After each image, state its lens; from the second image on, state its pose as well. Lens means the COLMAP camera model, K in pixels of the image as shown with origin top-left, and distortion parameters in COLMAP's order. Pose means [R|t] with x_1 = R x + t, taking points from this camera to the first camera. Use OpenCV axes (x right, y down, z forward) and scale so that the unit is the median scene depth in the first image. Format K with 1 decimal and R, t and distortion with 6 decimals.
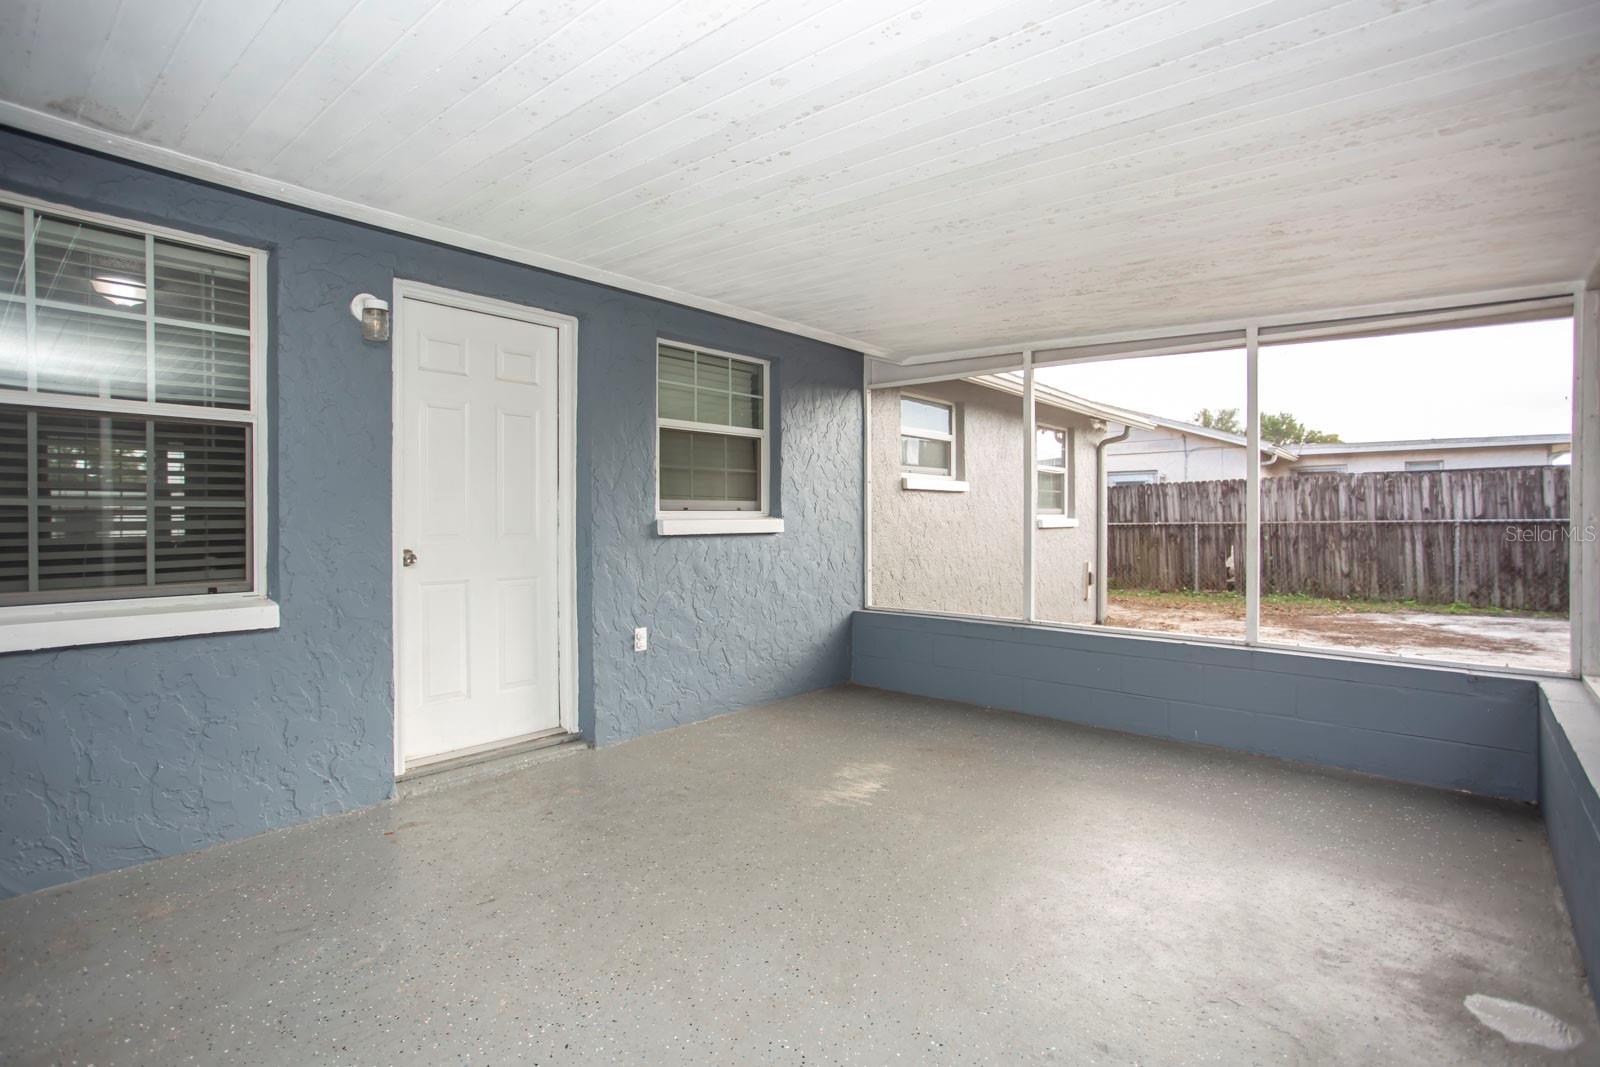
lens RADIAL K [[793.8, 0, 802.8], [0, 793.8, 510.1], [0, 0, 1]] dist [-0.049575, 0.031784]
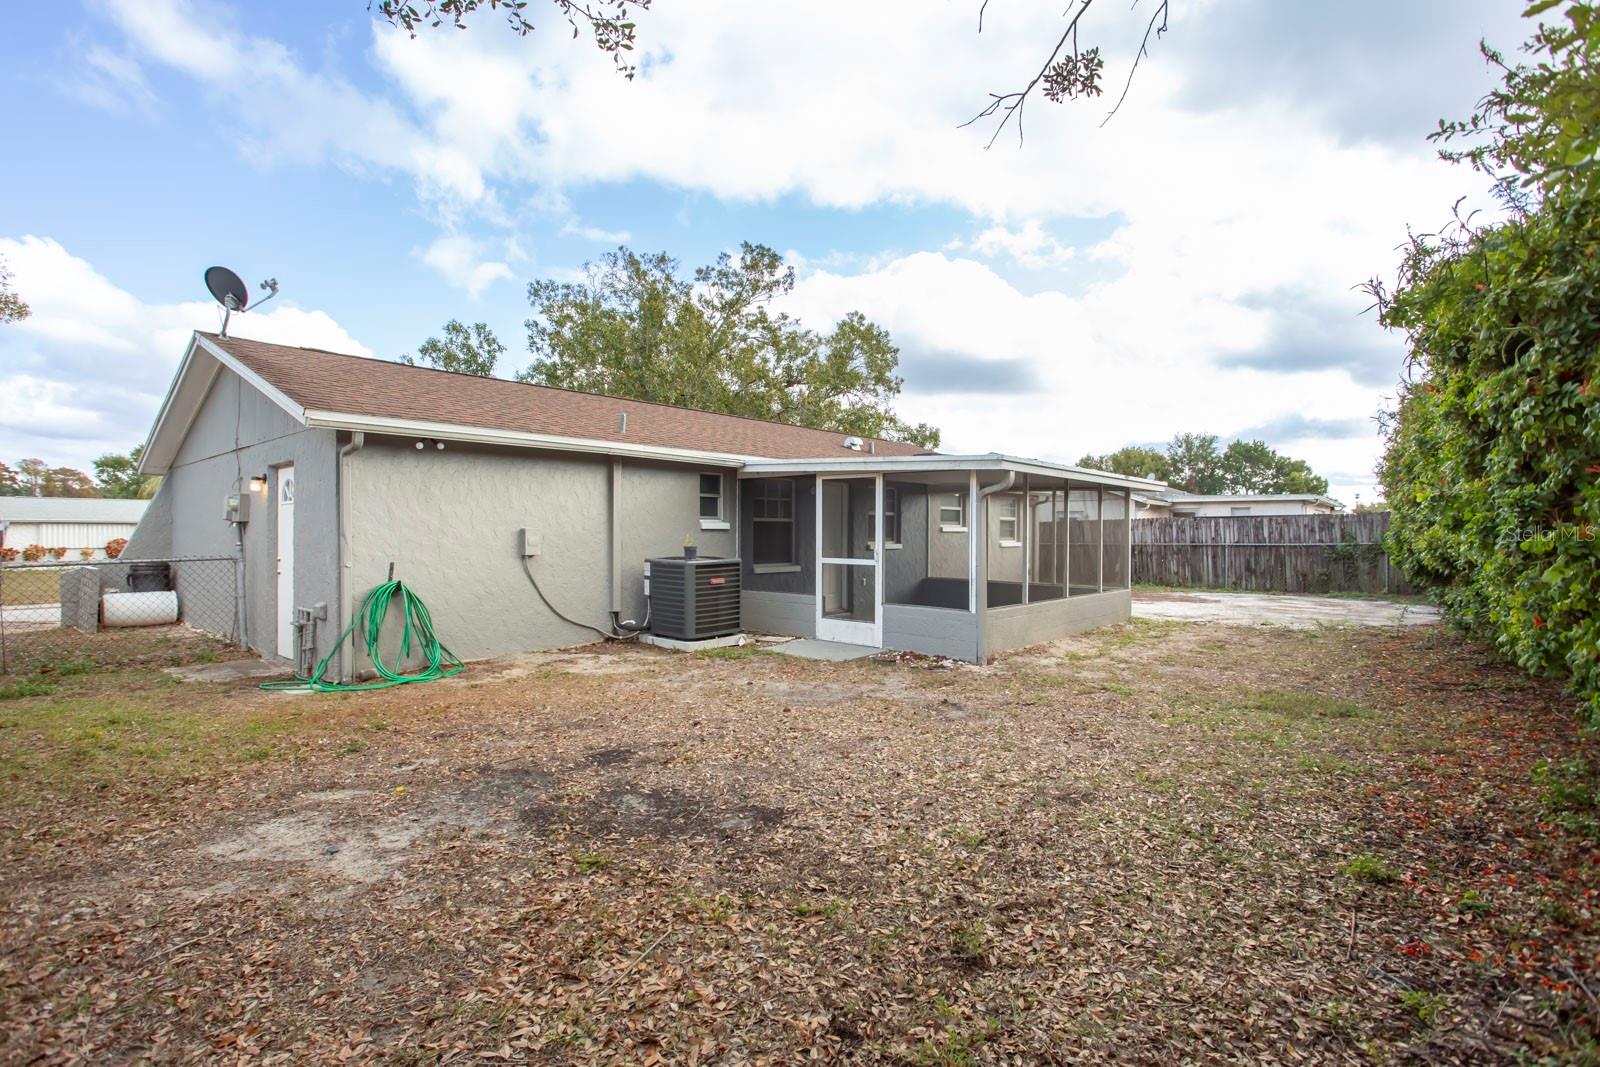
lens RADIAL K [[824.7, 0, 794.5], [0, 824.7, 555.4], [0, 0, 1]] dist [-0.001861, 0.001515]
pose [[0.999985, 0.005397, 0.000813, -0.206036], [-0.005424, 0.999250, 0.038333, -0.029645], [-0.000606, -0.038337, 0.999265, -0.980699]]
